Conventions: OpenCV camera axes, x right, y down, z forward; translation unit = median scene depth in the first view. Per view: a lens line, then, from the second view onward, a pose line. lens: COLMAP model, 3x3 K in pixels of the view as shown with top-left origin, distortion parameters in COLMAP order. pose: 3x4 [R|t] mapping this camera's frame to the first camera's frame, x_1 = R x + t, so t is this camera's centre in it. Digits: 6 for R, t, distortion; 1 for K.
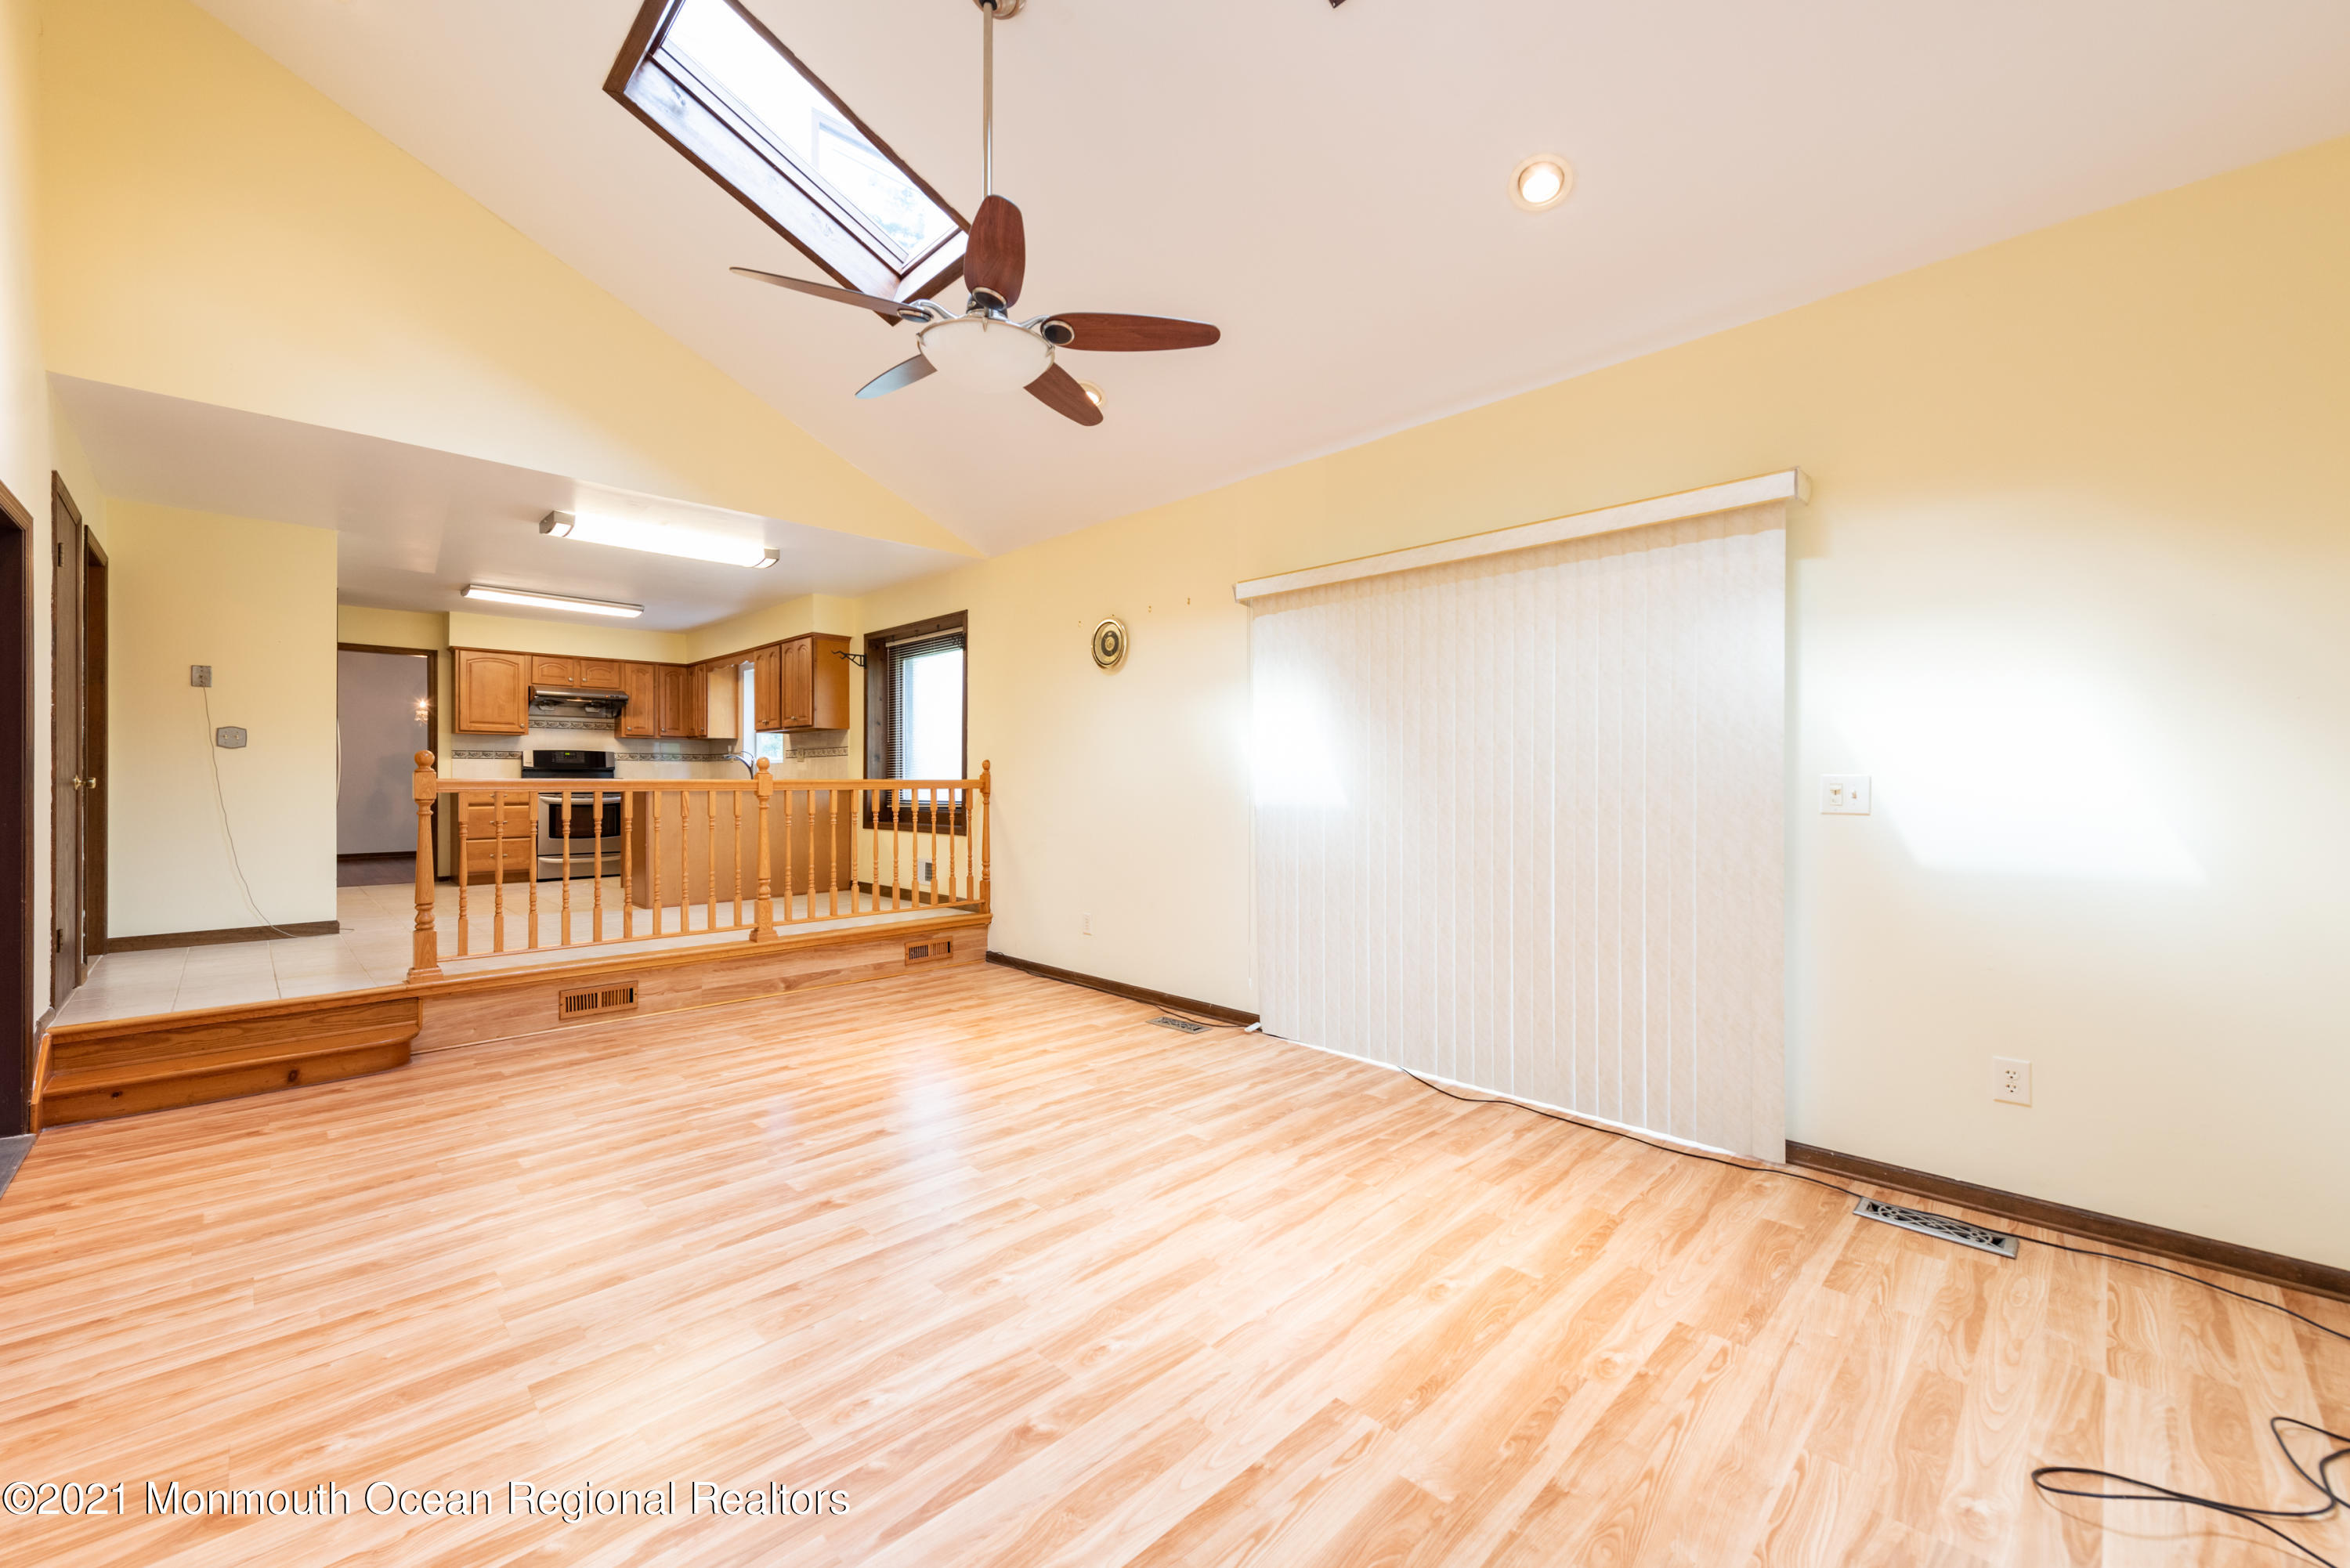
lens RADIAL K [[924.4, 0, 1184.0], [0, 924.4, 781.1], [0, 0, 1]] dist [0.013031, -0.003885]
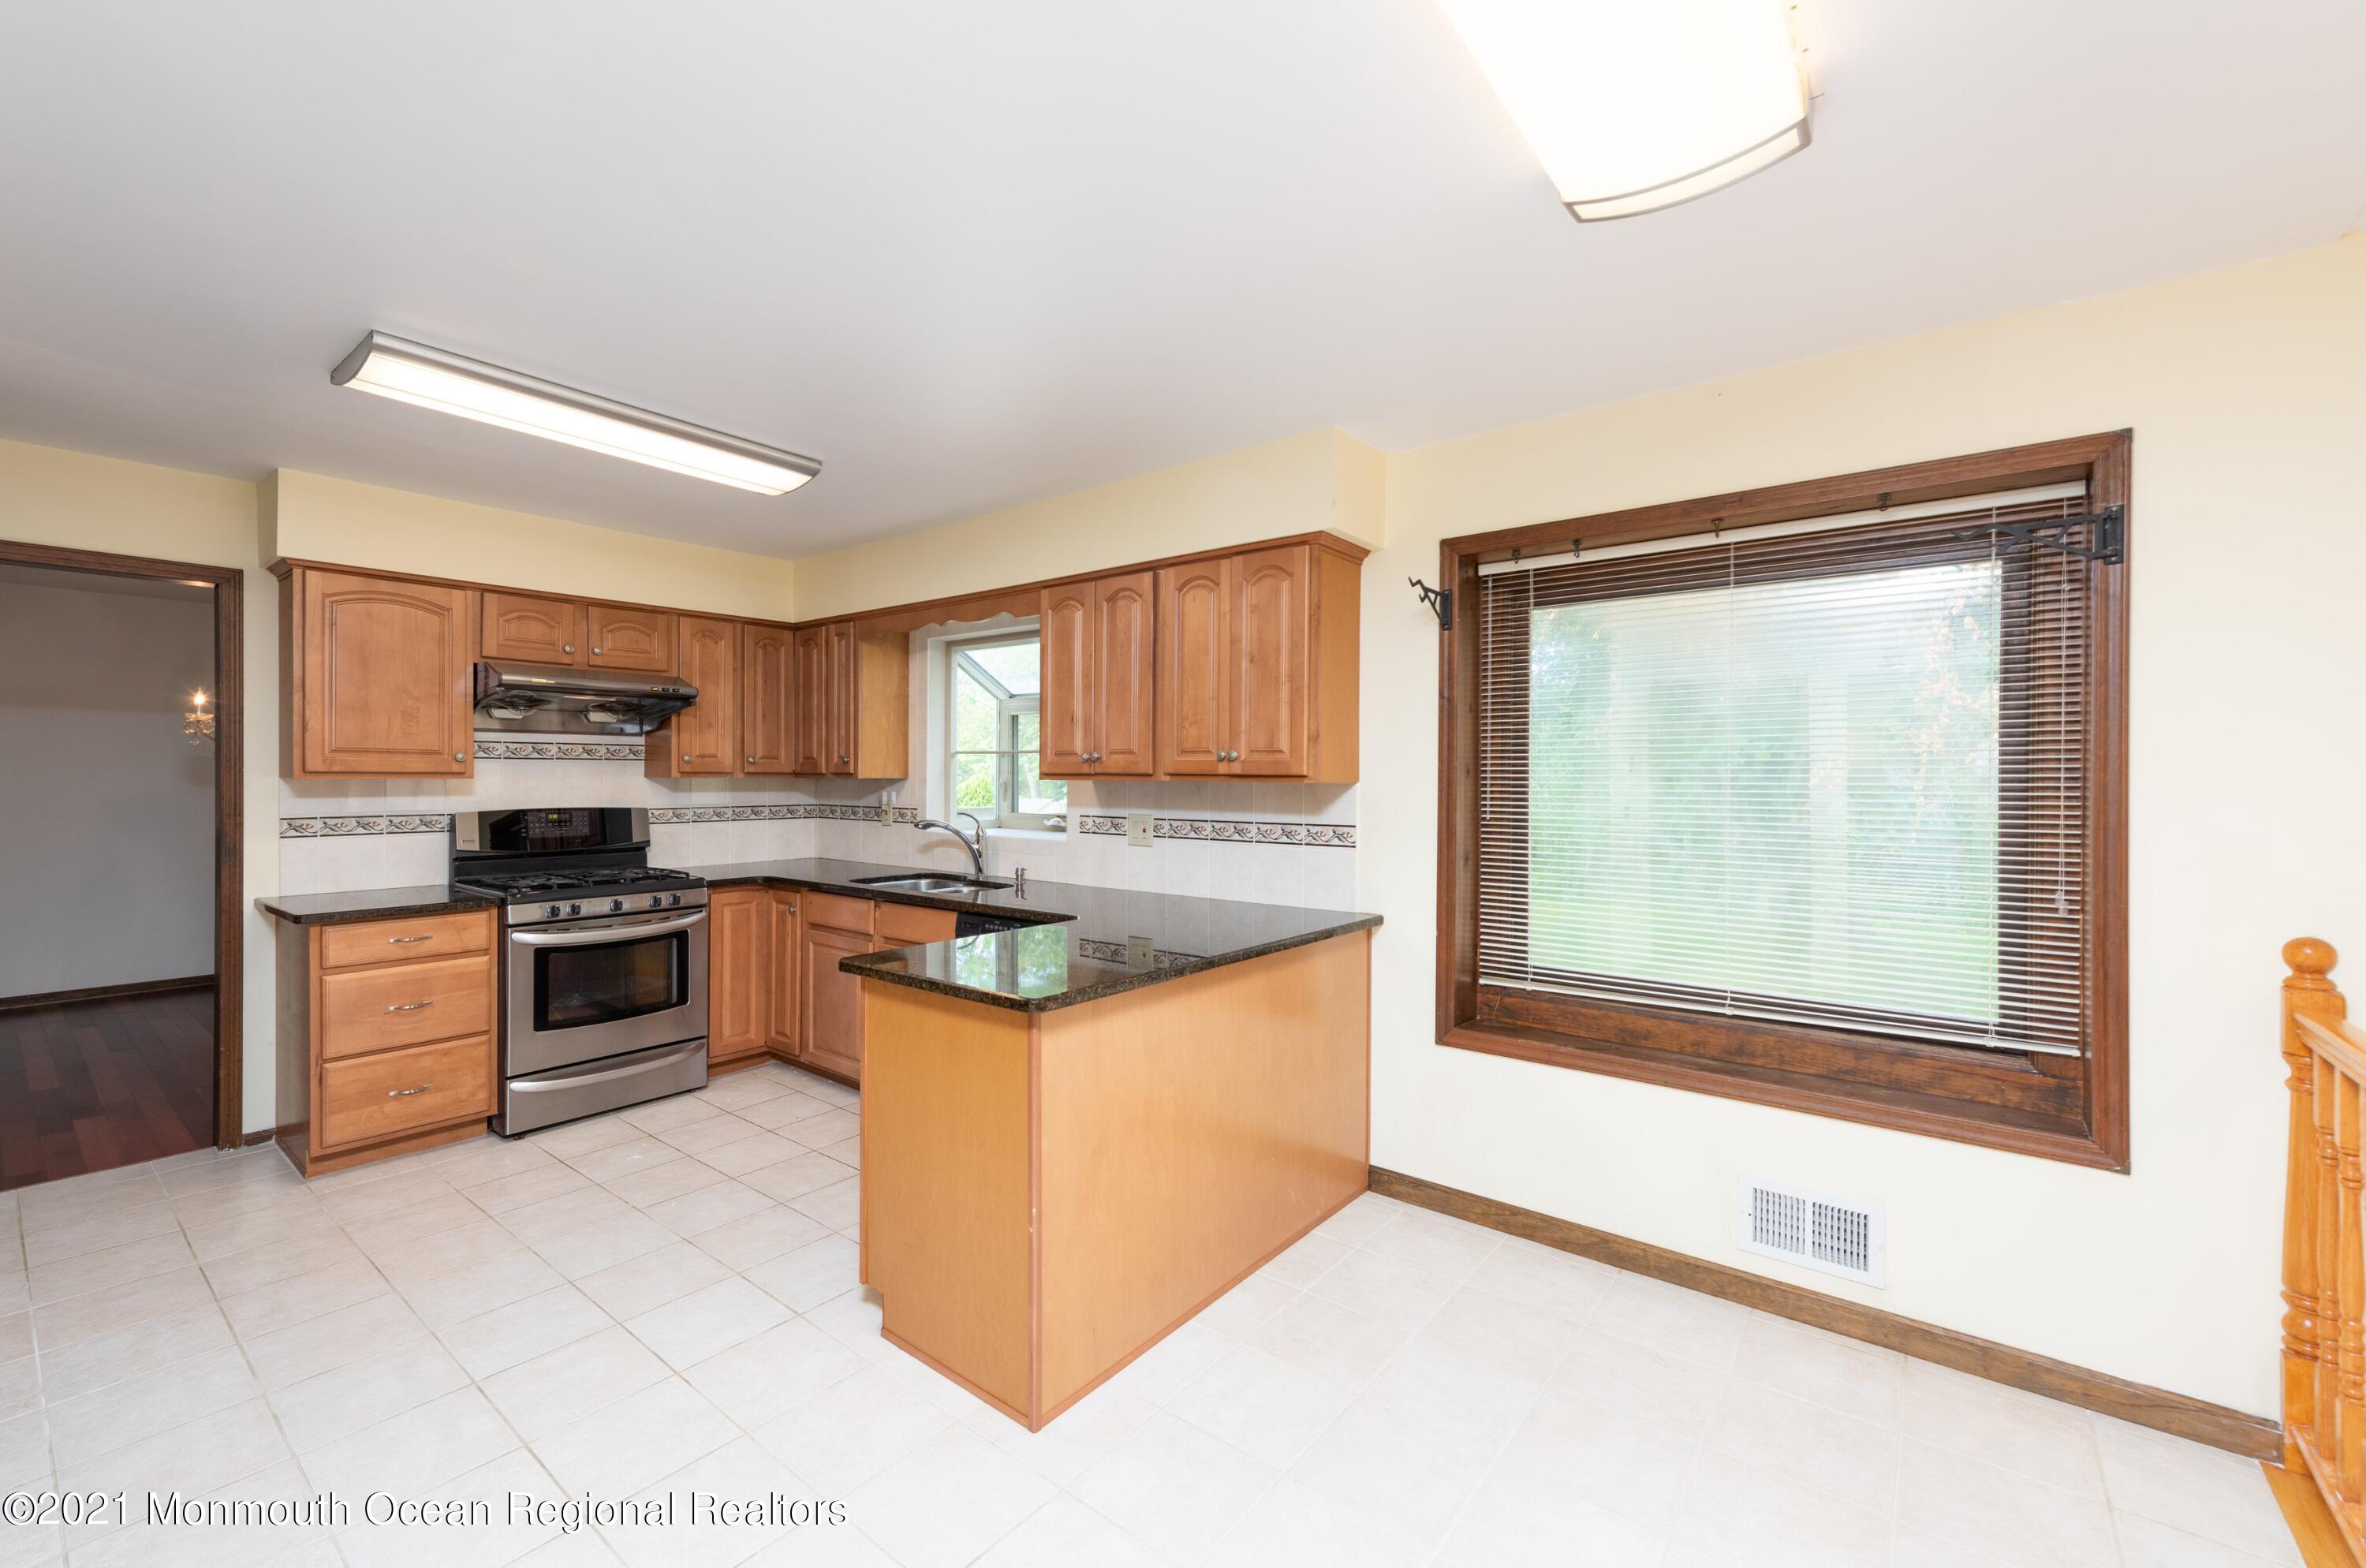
lens RADIAL K [[954.9, 0, 1164.0], [0, 954.9, 769.9], [0, 0, 1]] dist [0.004116, -0.000186]
pose [[0.994996, 0.001726, 0.099898, -0.964939], [-0.001326, 0.999991, -0.004062, -0.116129], [-0.099904, 0.003909, 0.994989, 1.183394]]
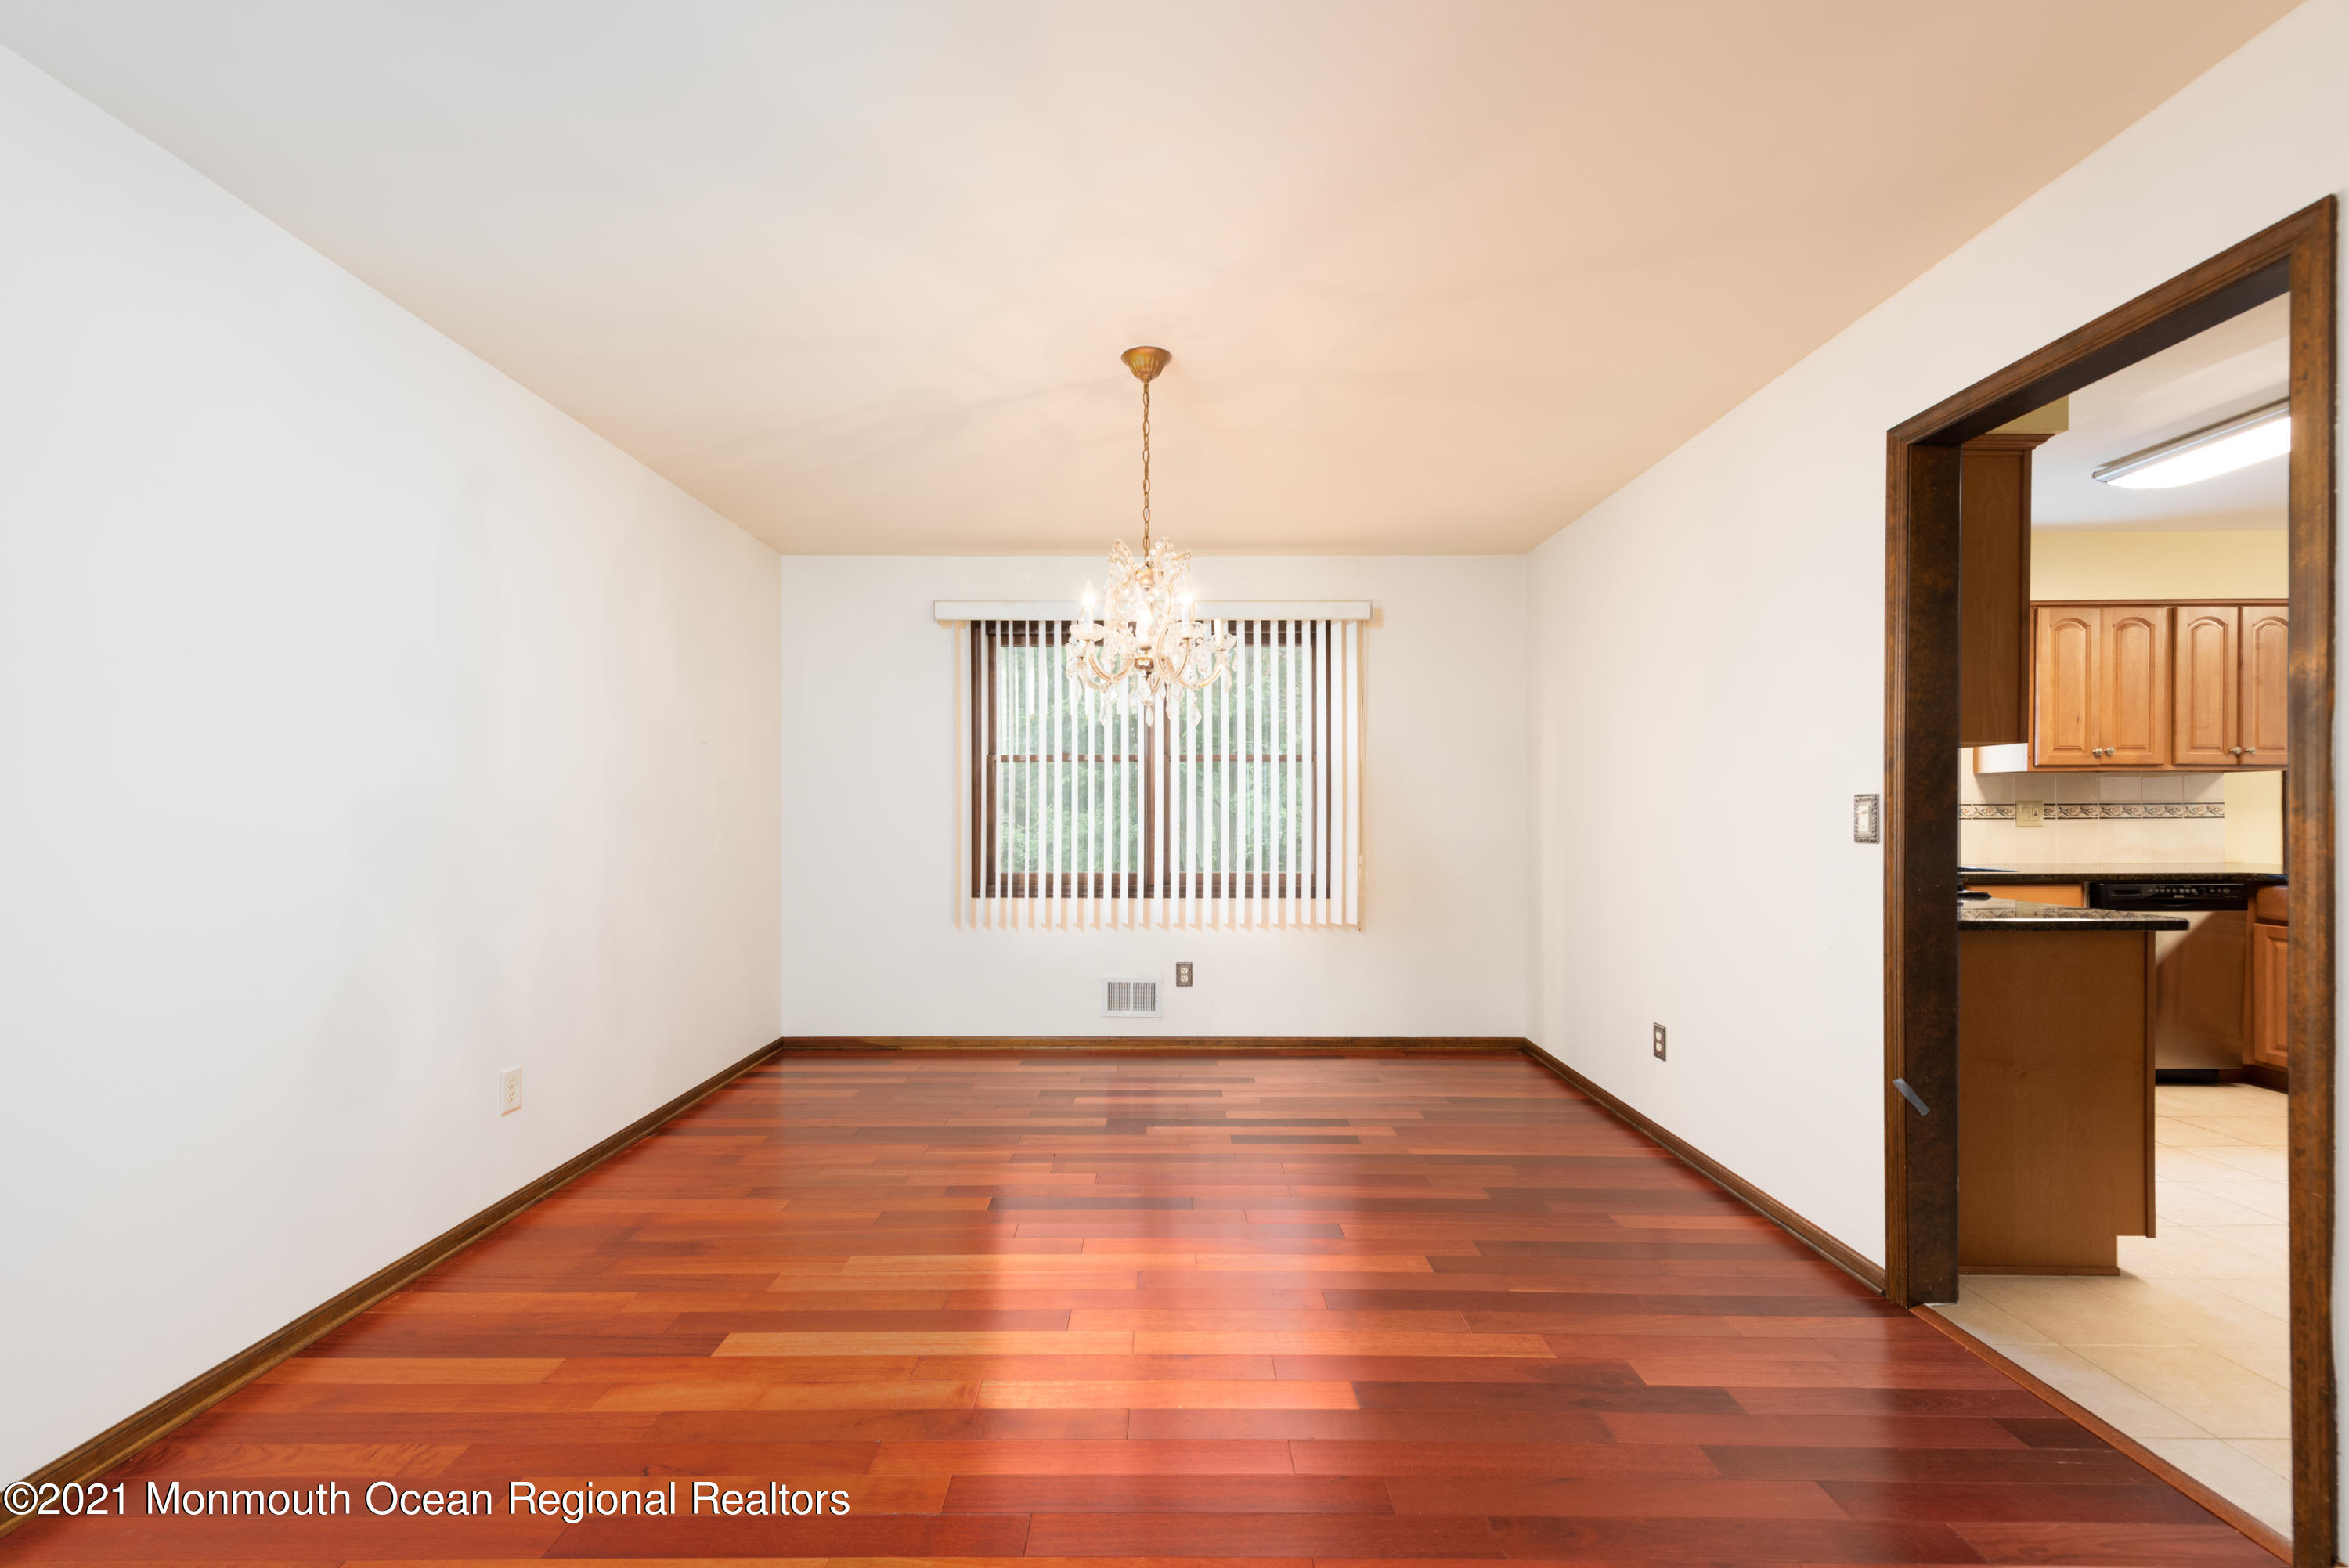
lens RADIAL K [[924.0, 0, 1184.5], [0, 924.0, 803.6], [0, 0, 1]] dist [0.013031, -0.003885]
pose [[0.696916, -0.004269, 0.717140, -2.478651], [0.001533, 0.999989, 0.004464, -0.077281], [-0.717151, -0.002011, 0.696915, 2.111225]]
